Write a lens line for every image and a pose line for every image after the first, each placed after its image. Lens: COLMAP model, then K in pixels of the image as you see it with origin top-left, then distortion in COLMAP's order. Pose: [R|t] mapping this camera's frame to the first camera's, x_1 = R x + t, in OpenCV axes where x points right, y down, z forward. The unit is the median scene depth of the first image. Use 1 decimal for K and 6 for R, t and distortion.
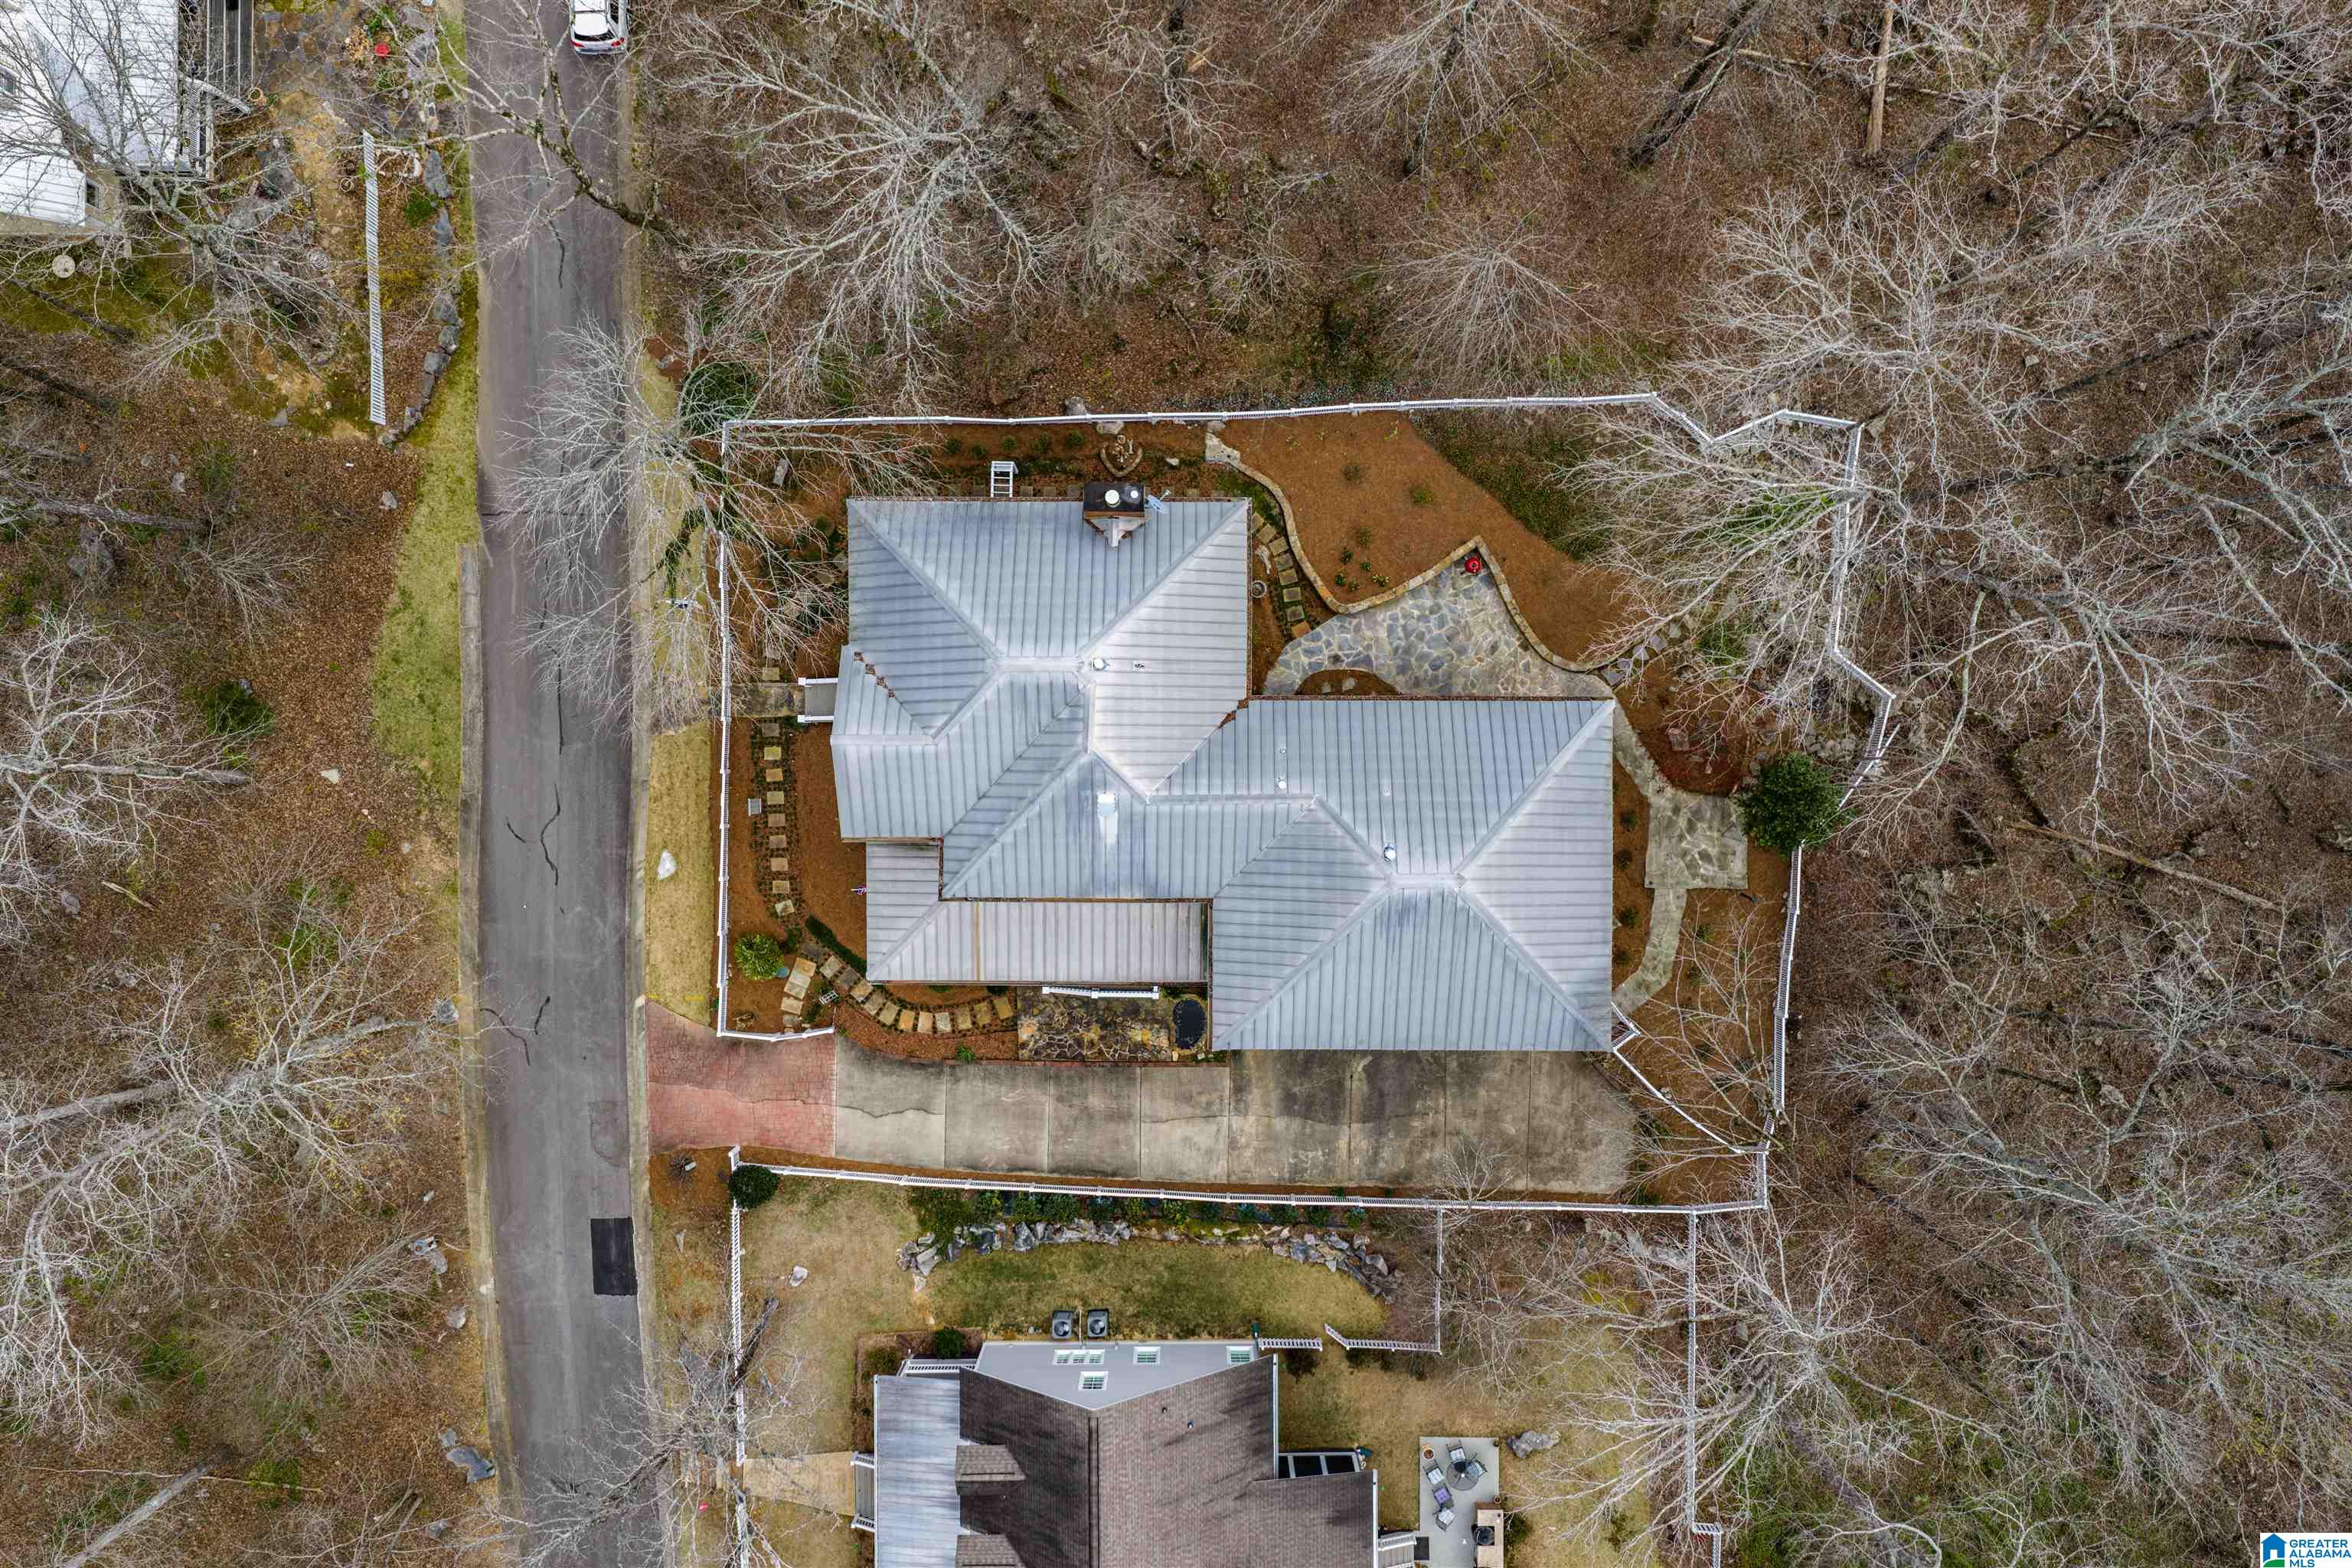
lens RADIAL K [[1930.6, 0, 1176.0], [0, 1930.6, 784.0], [0, 0, 1]] dist [0.001624, -0.002032]
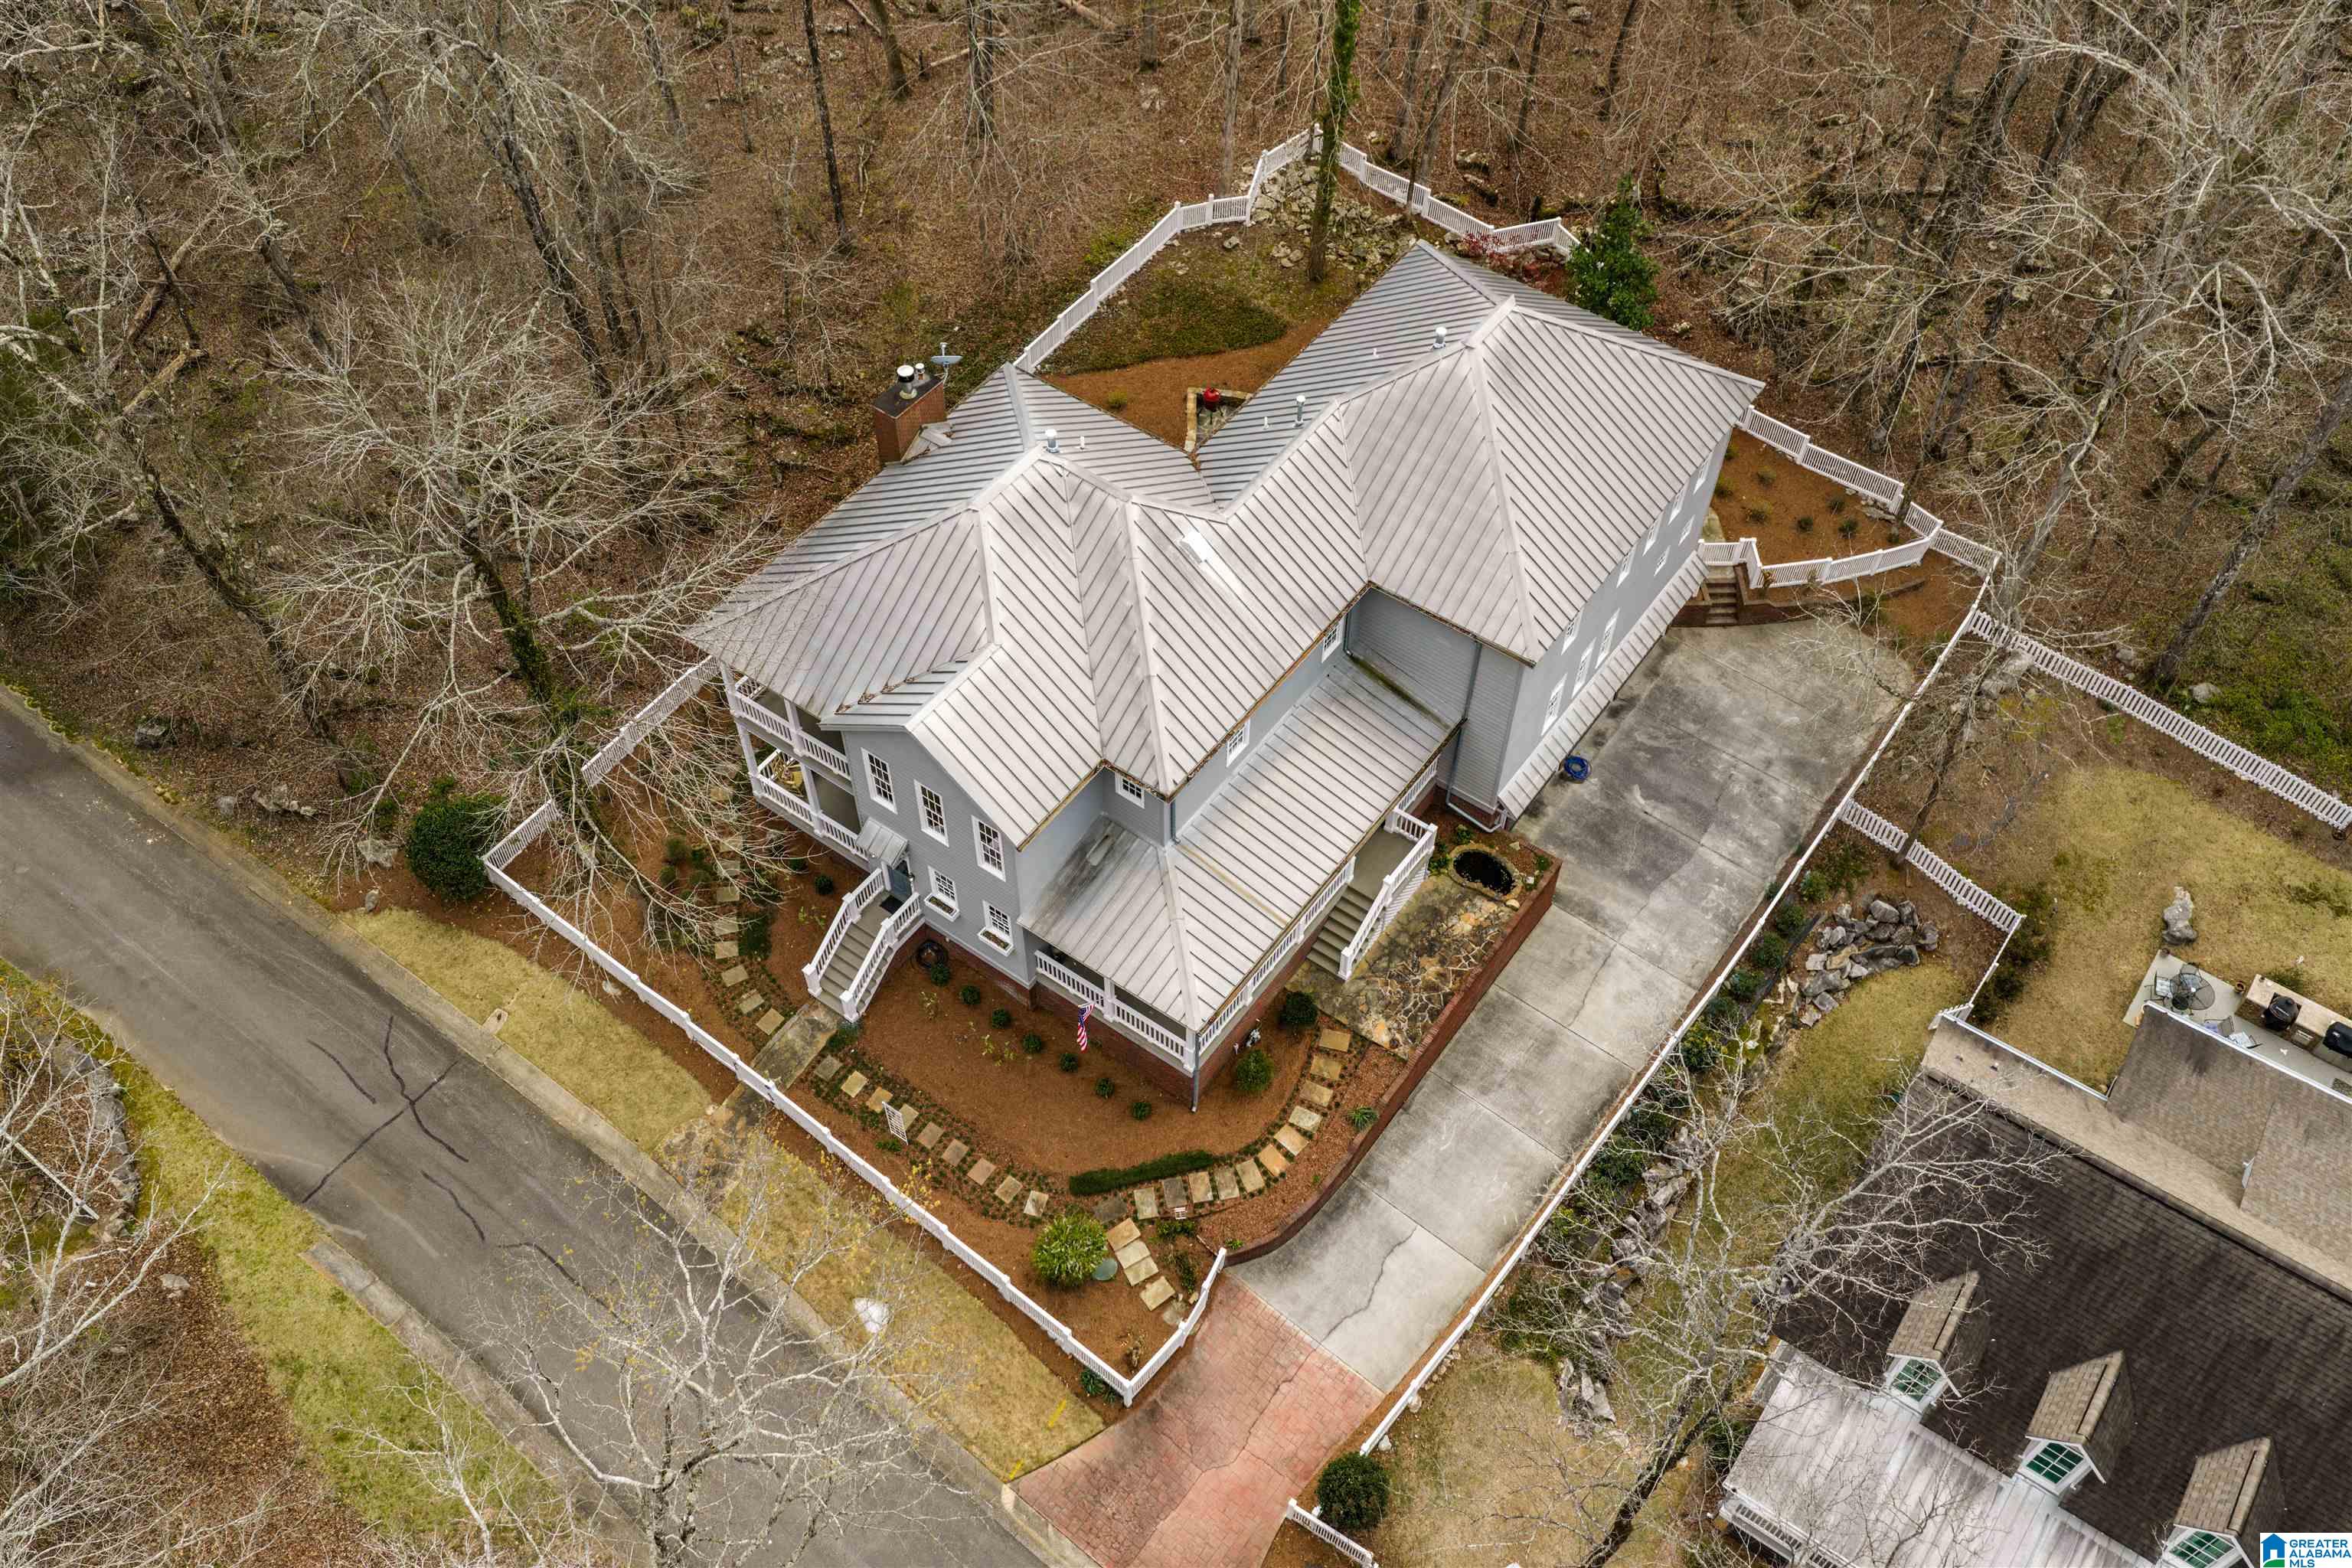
lens RADIAL K [[1930.6, 0, 1176.0], [0, 1930.6, 784.0], [0, 0, 1]] dist [0.001624, -0.002032]
pose [[0.587567, -0.640533, 0.494451, -0.416826], [0.809175, 0.464117, -0.360322, 0.281744], [0.001314, 0.611810, 0.791003, 0.371838]]
